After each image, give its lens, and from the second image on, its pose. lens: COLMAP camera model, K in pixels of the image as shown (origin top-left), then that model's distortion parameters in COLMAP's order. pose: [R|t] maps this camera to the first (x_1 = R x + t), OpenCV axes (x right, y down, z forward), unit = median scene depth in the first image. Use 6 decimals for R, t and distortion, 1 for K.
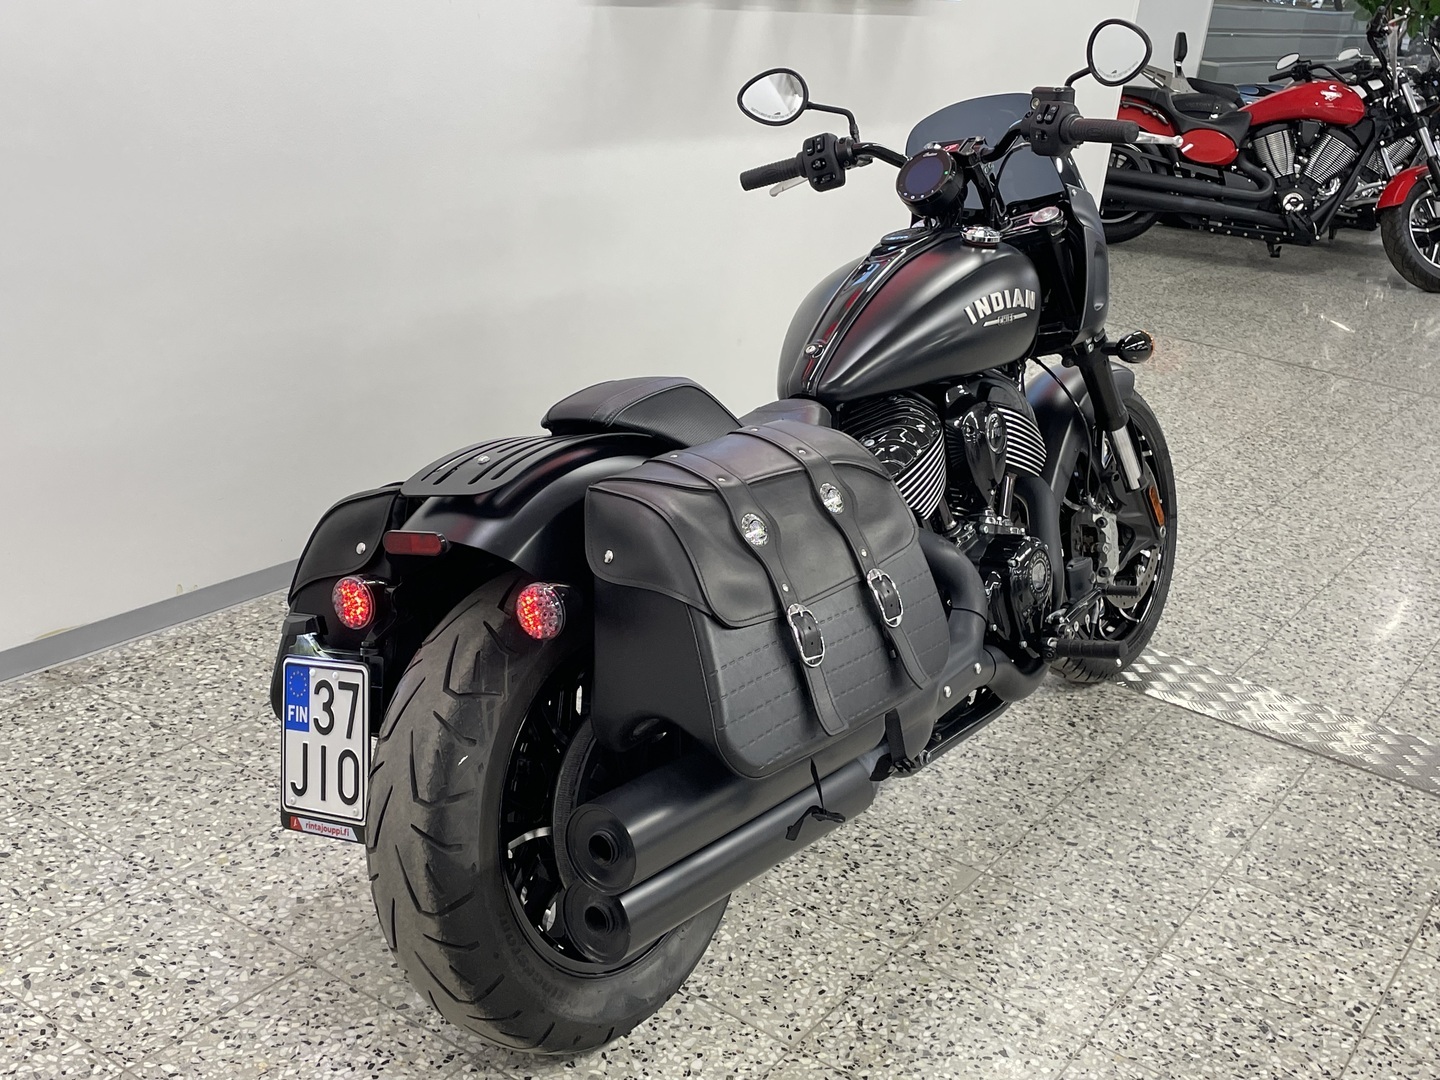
lens RADIAL K [[1679.8, 0, 645.7], [0, 1679.8, 541.8], [0, 0, 1]] dist [0.065680, -0.076938]
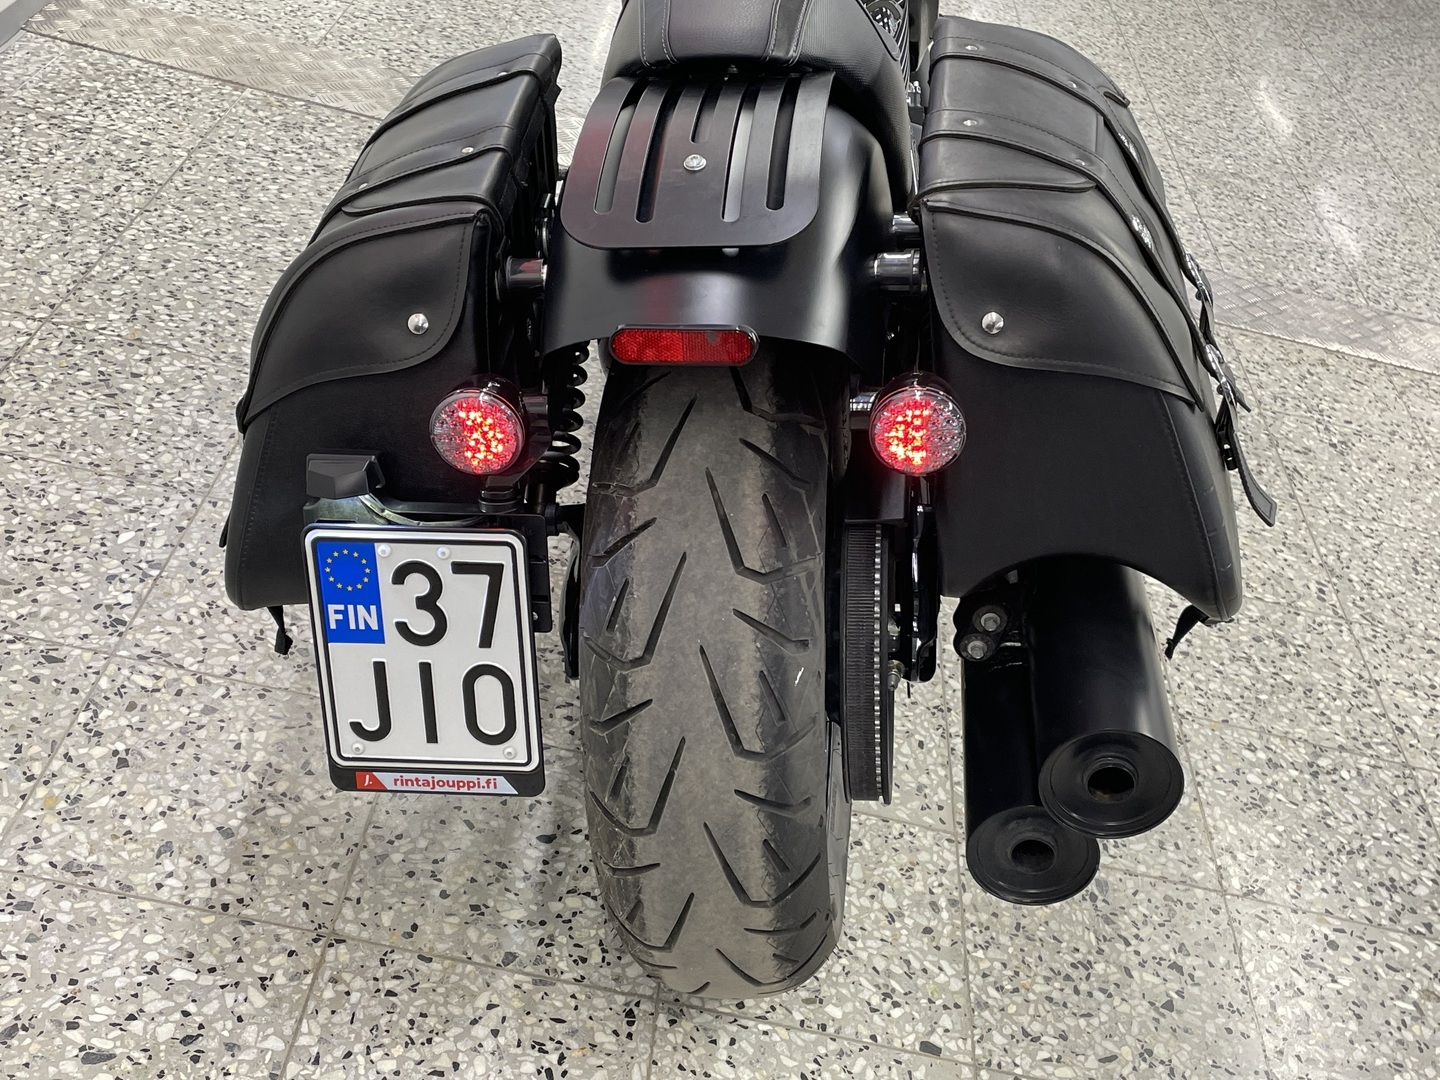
lens RADIAL K [[1703.5, 0, 687.5], [0, 1703.5, 538.8], [0, 0, 1]] dist [0.077335, -0.079617]
pose [[0.847287, -0.229274, 0.479101, -0.391156], [0.053195, 0.934128, 0.352952, -0.129749], [-0.528464, -0.273566, 0.803671, 0.468984]]
